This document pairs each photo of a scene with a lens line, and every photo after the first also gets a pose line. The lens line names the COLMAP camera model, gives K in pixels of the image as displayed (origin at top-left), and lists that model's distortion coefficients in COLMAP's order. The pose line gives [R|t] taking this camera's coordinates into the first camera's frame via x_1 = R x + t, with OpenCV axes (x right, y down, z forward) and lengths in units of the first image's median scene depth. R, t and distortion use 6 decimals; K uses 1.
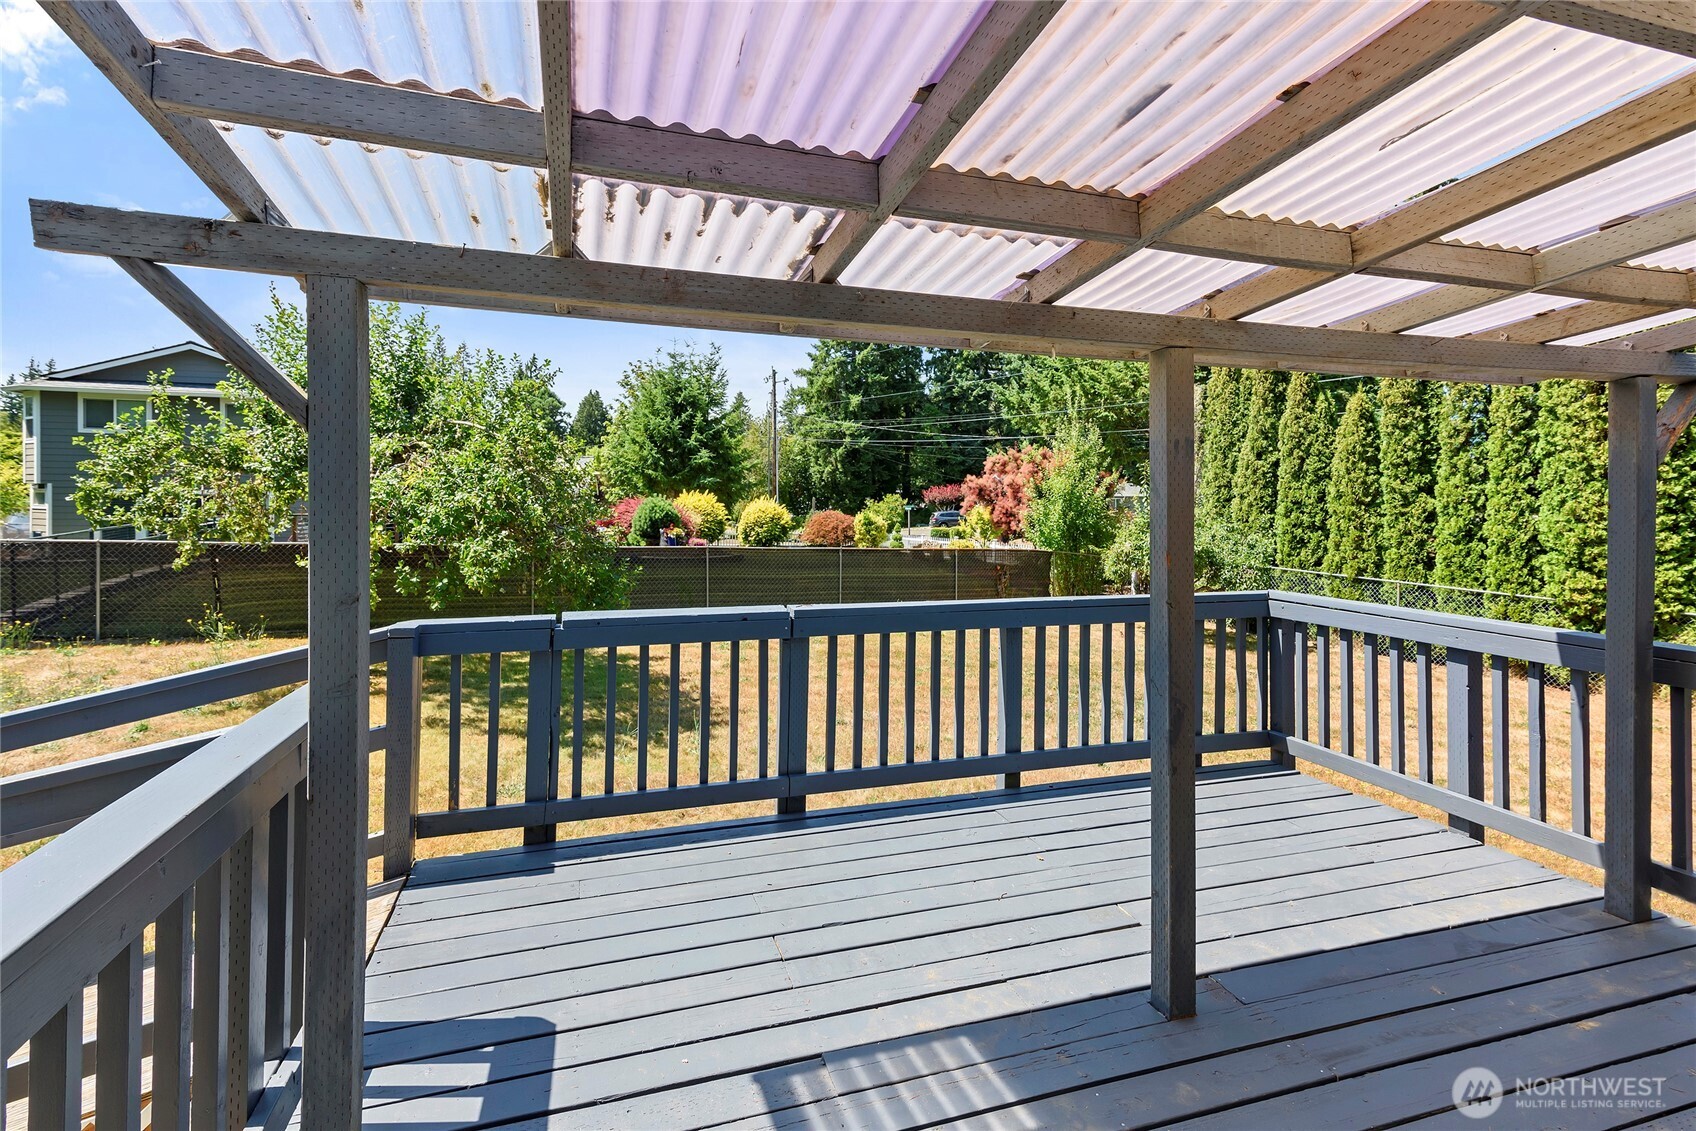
lens RADIAL K [[723.4, 0, 846.5], [0, 723.4, 493.2], [0, 0, 1]] dist [0.008981, -0.000100]
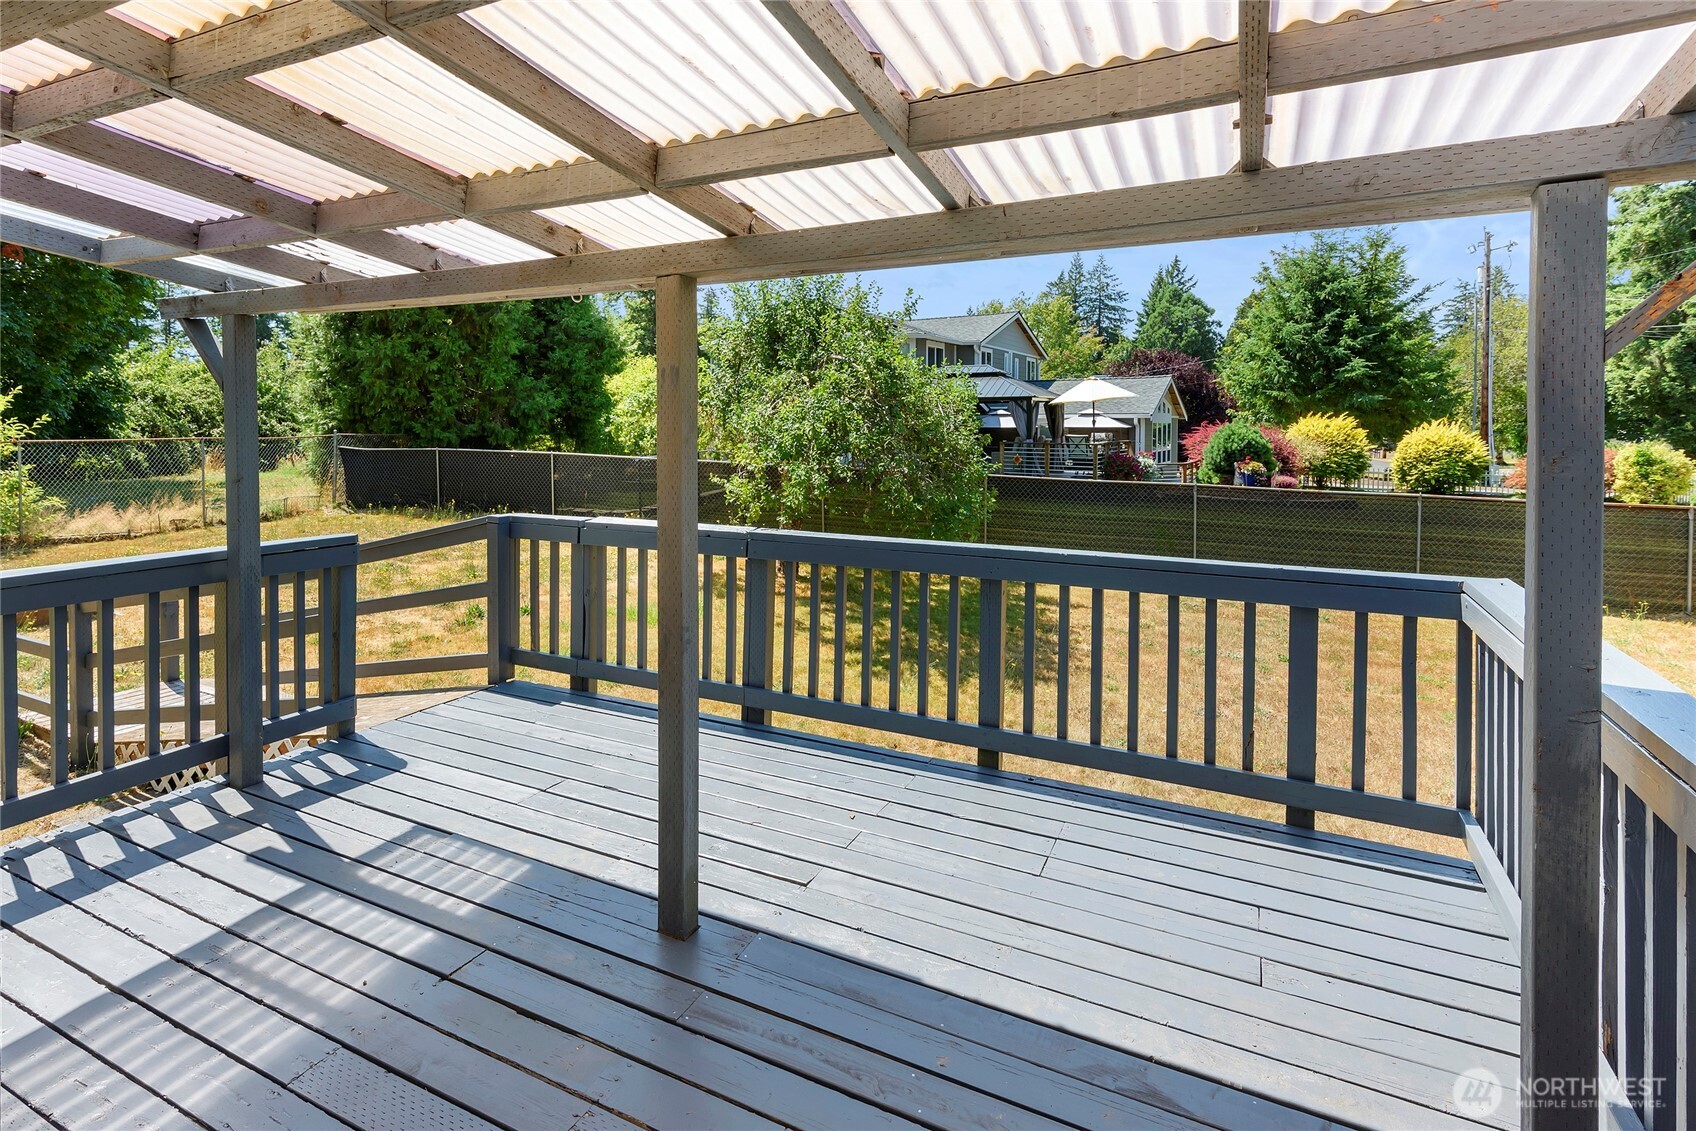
lens RADIAL K [[821.6, 0, 847.3], [0, 821.6, 518.4], [0, 0, 1]] dist [0.026735, -0.000059]
pose [[0.742742, 0.072176, -0.665677, 0.432539], [0.007709, 0.993186, 0.116287, -0.003770], [0.669534, -0.091503, 0.737124, 0.106190]]
